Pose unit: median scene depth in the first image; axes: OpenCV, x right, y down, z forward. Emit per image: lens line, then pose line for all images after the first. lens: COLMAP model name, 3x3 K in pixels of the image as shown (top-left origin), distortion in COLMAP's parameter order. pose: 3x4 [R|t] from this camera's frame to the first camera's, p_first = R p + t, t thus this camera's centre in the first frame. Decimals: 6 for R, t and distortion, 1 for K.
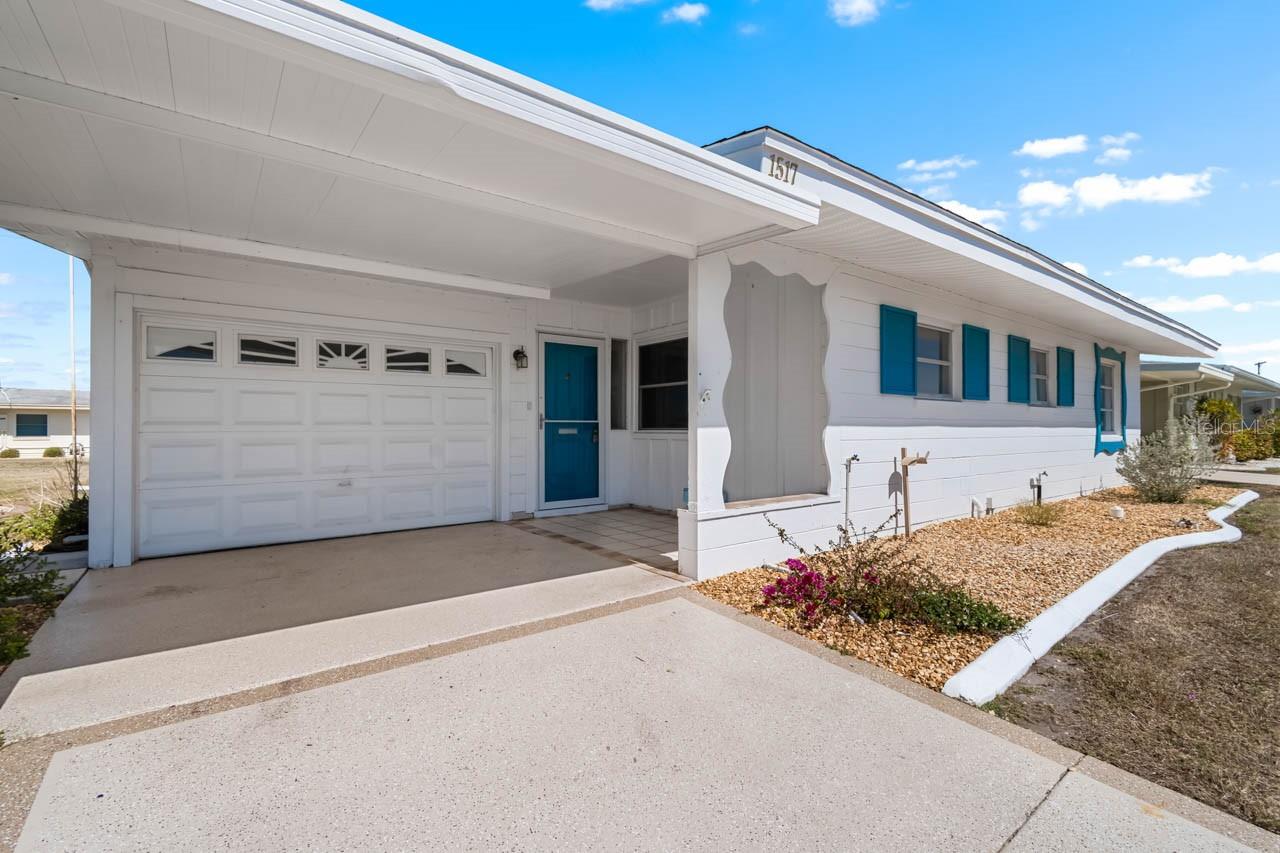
lens RADIAL K [[575.0, 0, 641.7], [0, 575.0, 420.1], [0, 0, 1]] dist [-0.000552, -0.000102]
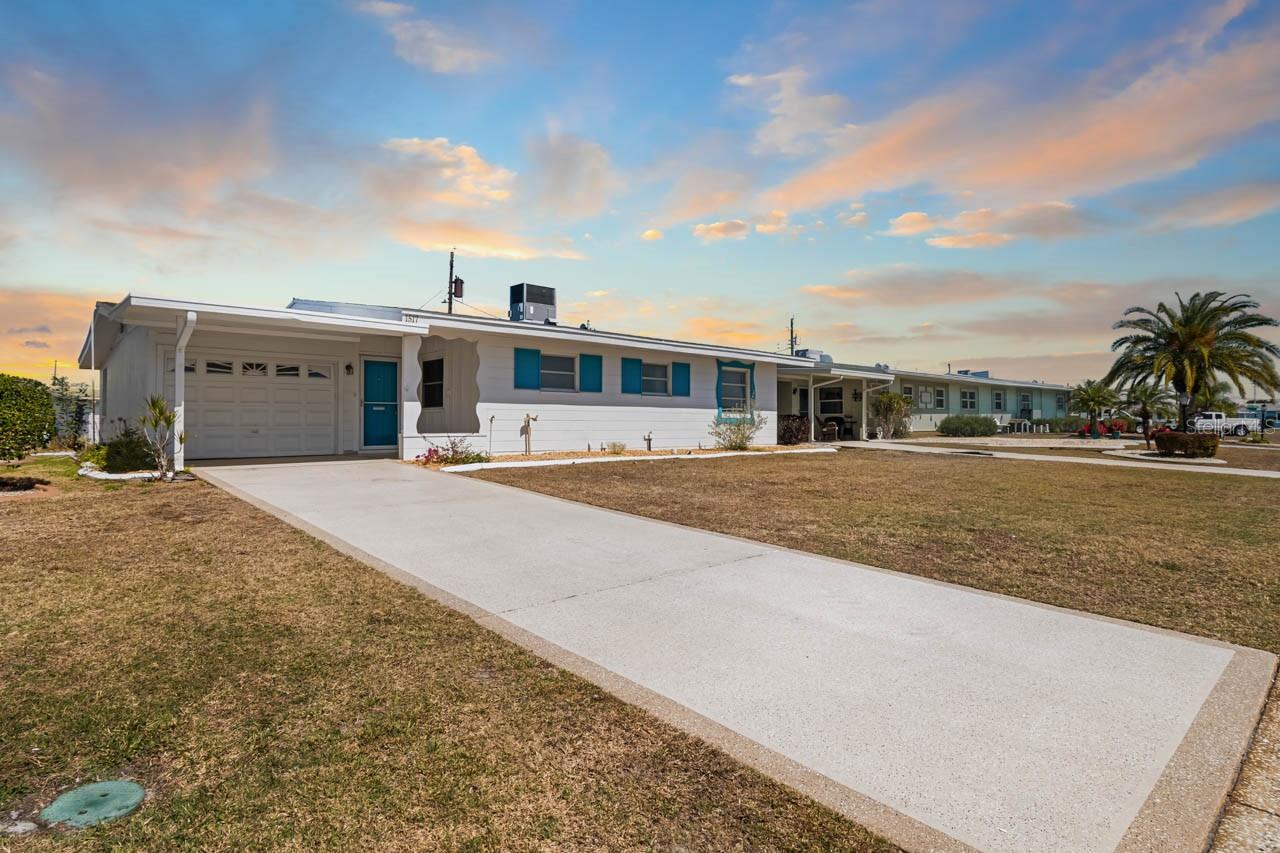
lens RADIAL K [[681.2, 0, 644.7], [0, 681.2, 411.9], [0, 0, 1]] dist [-0.001519, -0.000306]
pose [[0.995059, -0.000227, 0.099283, 0.609166], [0.000963, 0.999972, -0.007368, 0.058160], [-0.099279, 0.007428, 0.995032, -1.517145]]
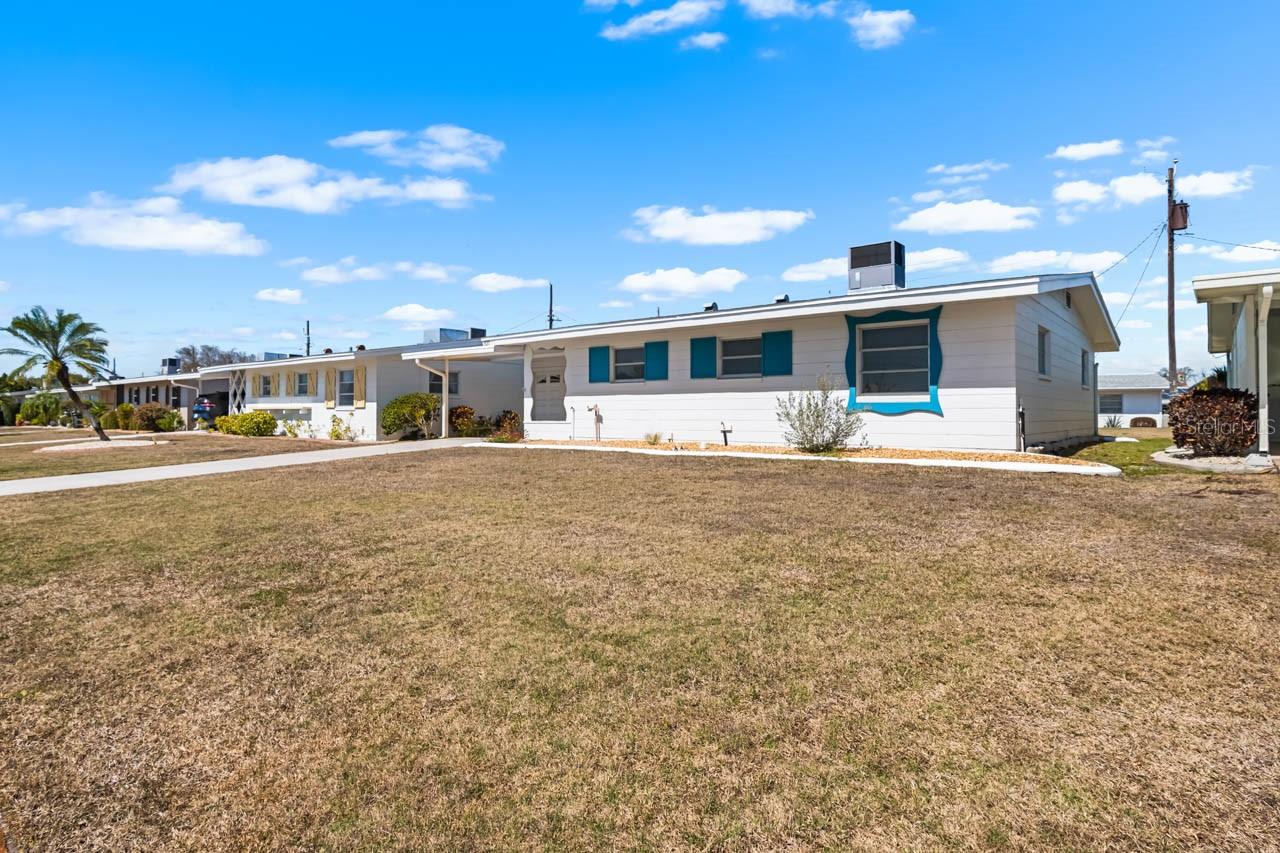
lens RADIAL K [[681.2, 0, 644.7], [0, 681.2, 411.9], [0, 0, 1]] dist [-0.001519, -0.000306]
pose [[0.256302, -0.003327, -0.966591, 3.138013], [0.013456, 0.999909, 0.000126, 0.079279], [0.966503, -0.013039, 0.256324, 0.437036]]
